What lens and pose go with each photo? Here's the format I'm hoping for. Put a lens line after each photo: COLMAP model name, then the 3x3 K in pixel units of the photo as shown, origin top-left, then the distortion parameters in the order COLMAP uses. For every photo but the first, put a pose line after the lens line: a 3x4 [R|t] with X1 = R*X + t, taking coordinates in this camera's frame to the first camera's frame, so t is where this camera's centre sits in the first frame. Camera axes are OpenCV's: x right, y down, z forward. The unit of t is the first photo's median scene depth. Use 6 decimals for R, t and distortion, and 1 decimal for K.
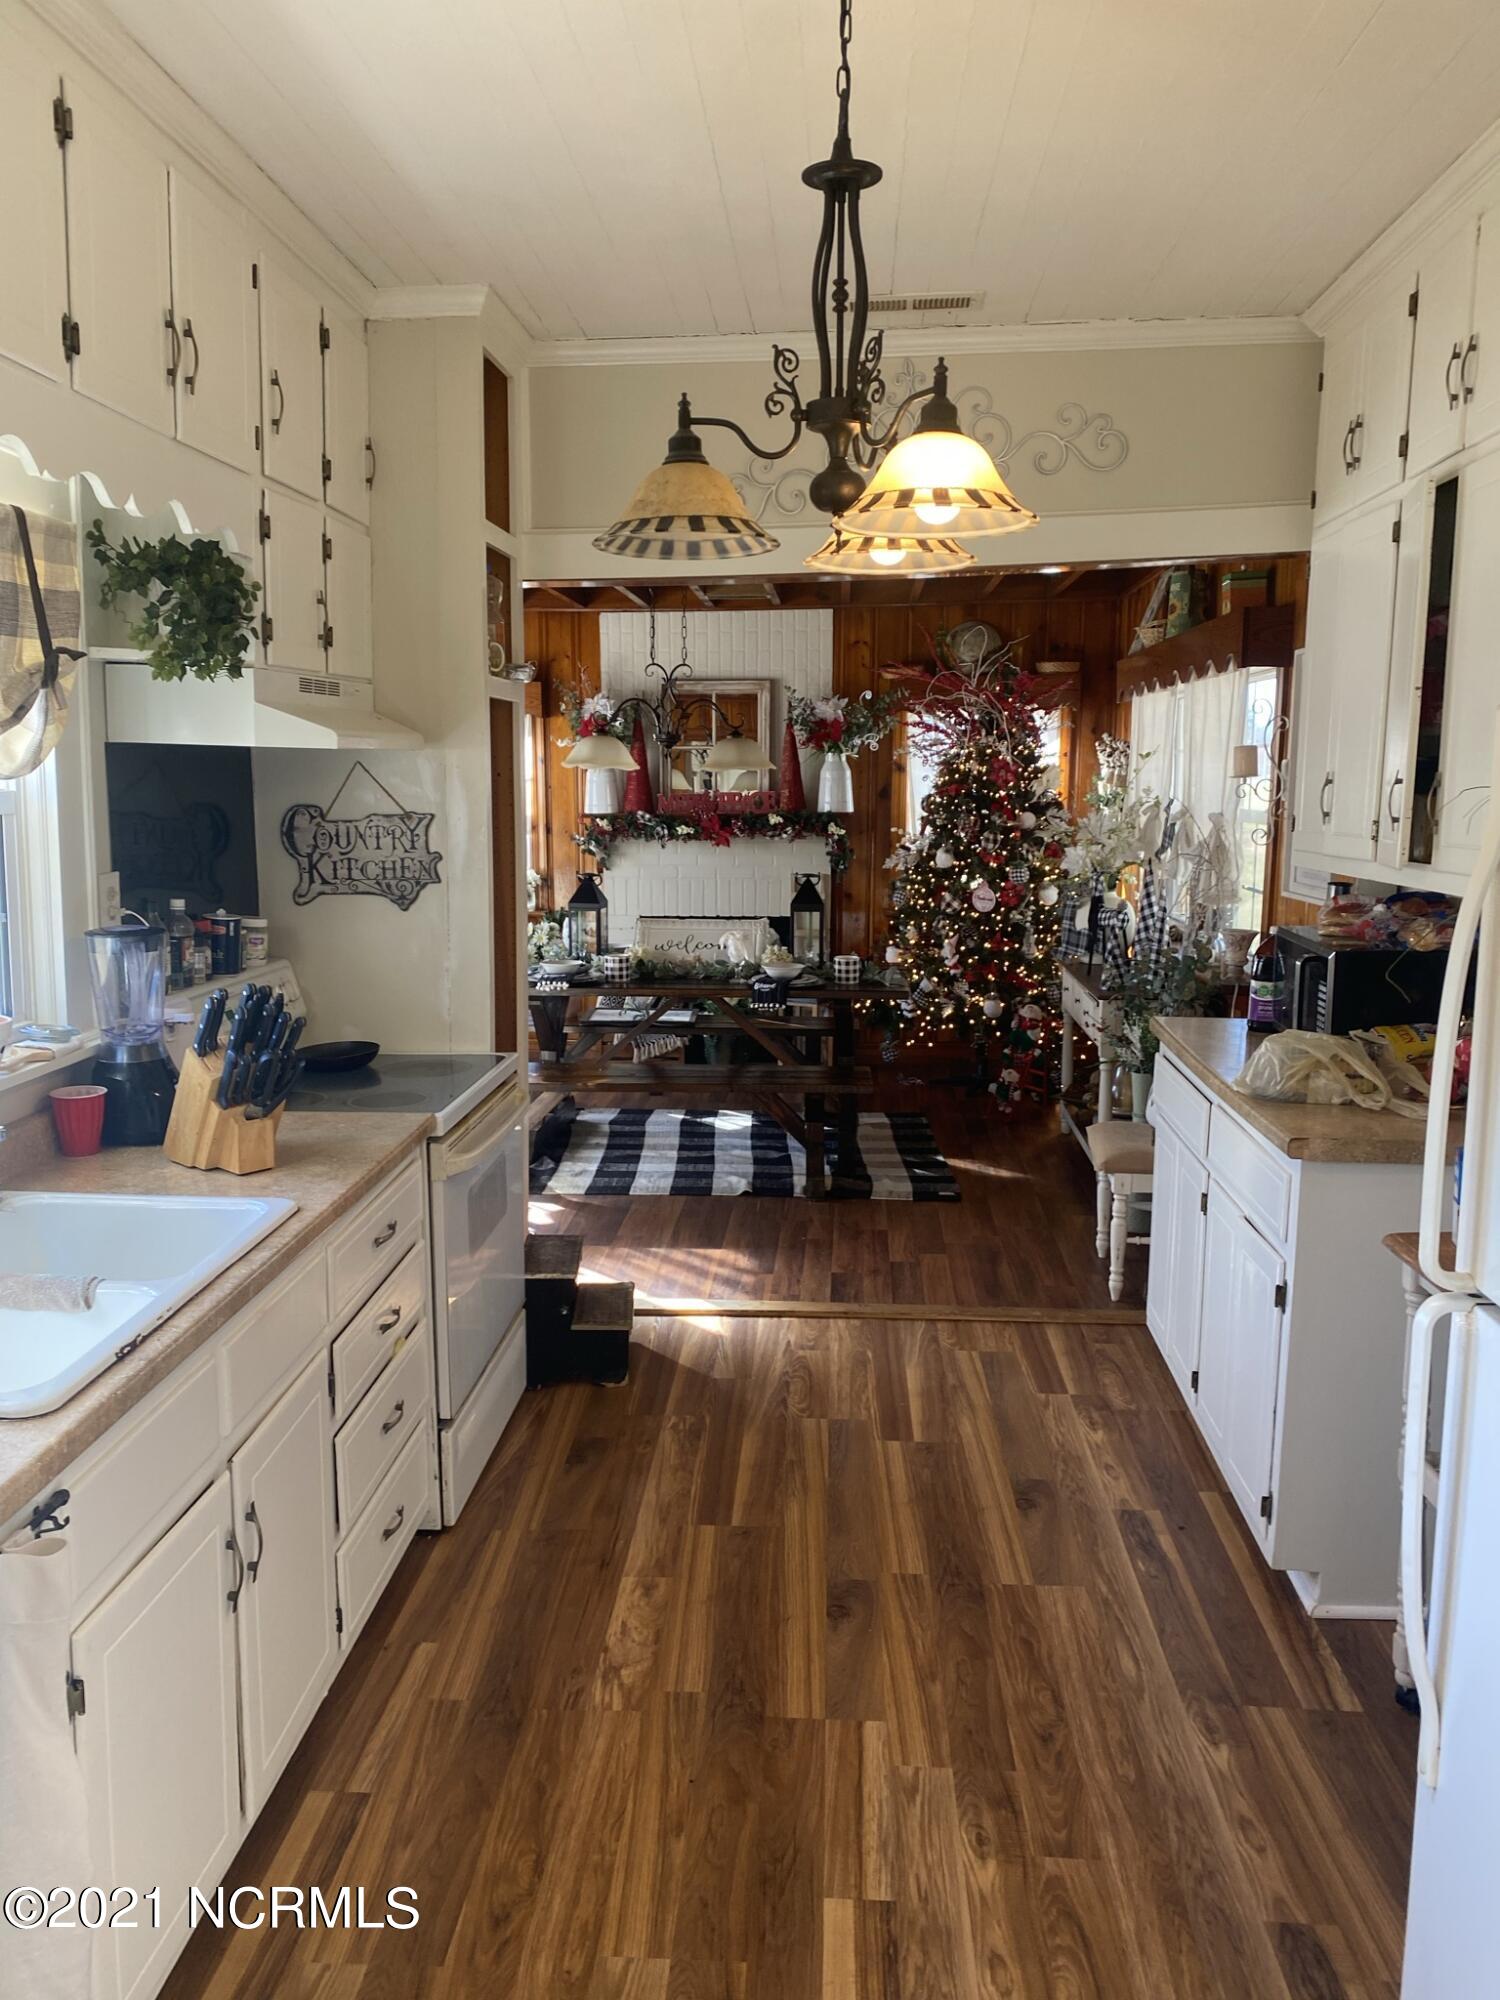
lens RADIAL K [[1533.7, 0, 743.8], [0, 1533.7, 996.0], [0, 0, 1]] dist [0.024772, -0.009288]
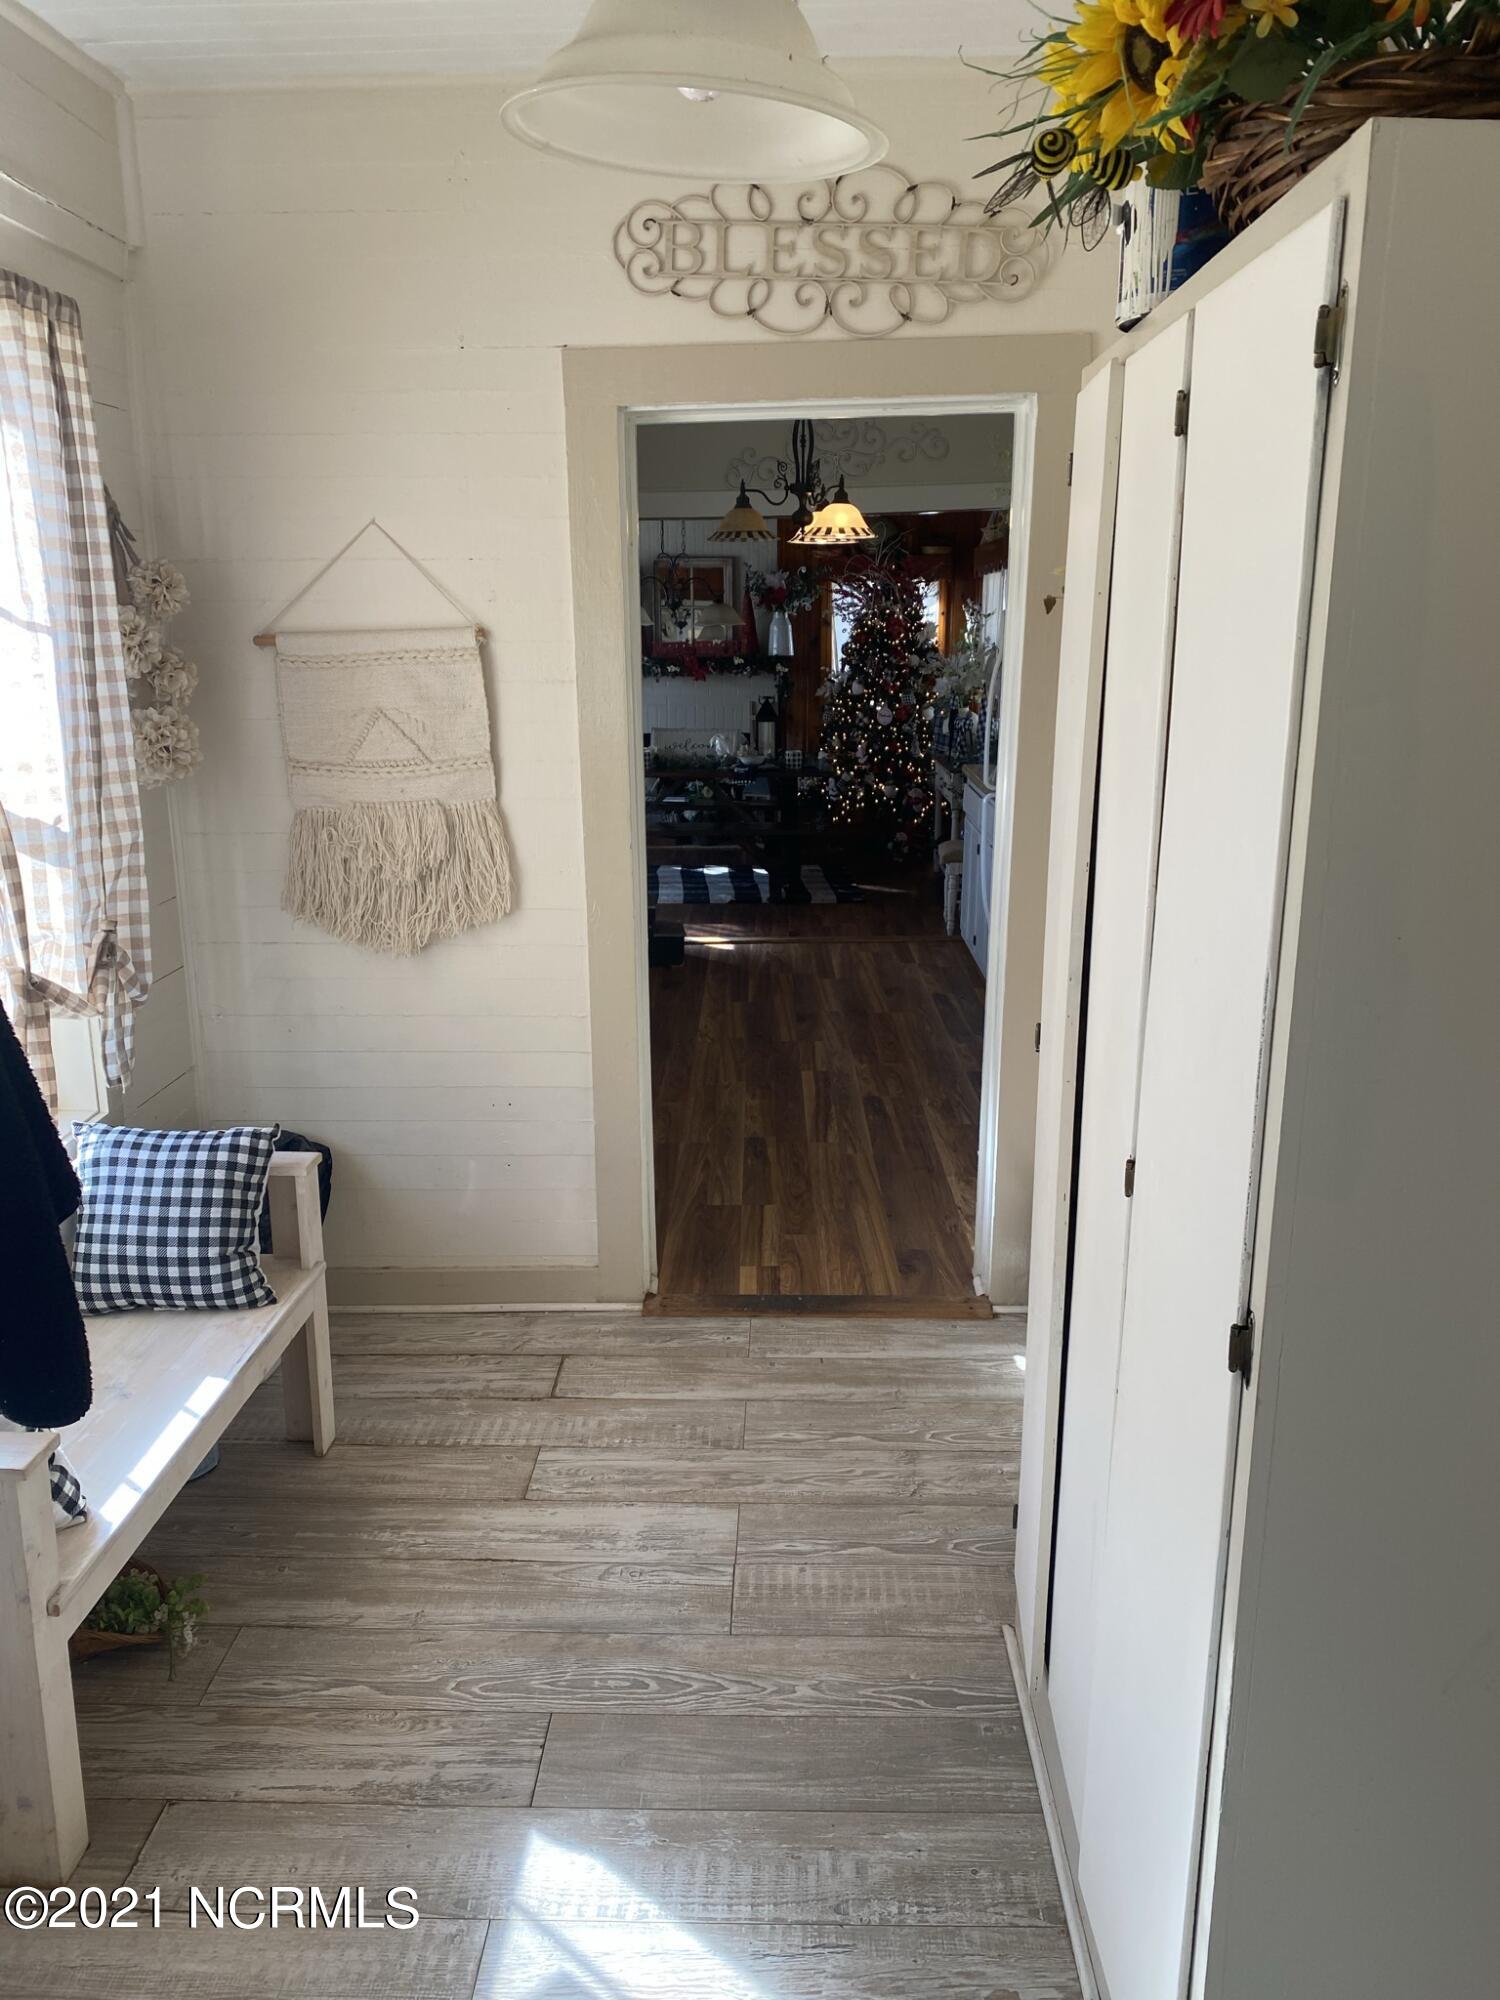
lens RADIAL K [[1533.7, 0, 778.5], [0, 1533.7, 1054.8], [0, 0, 1]] dist [0.024772, -0.009288]
pose [[0.997507, -0.019378, 0.067856, -0.050028], [0.010404, 0.991434, 0.130193, 0.065759], [-0.069797, -0.129162, 0.989164, -0.485236]]
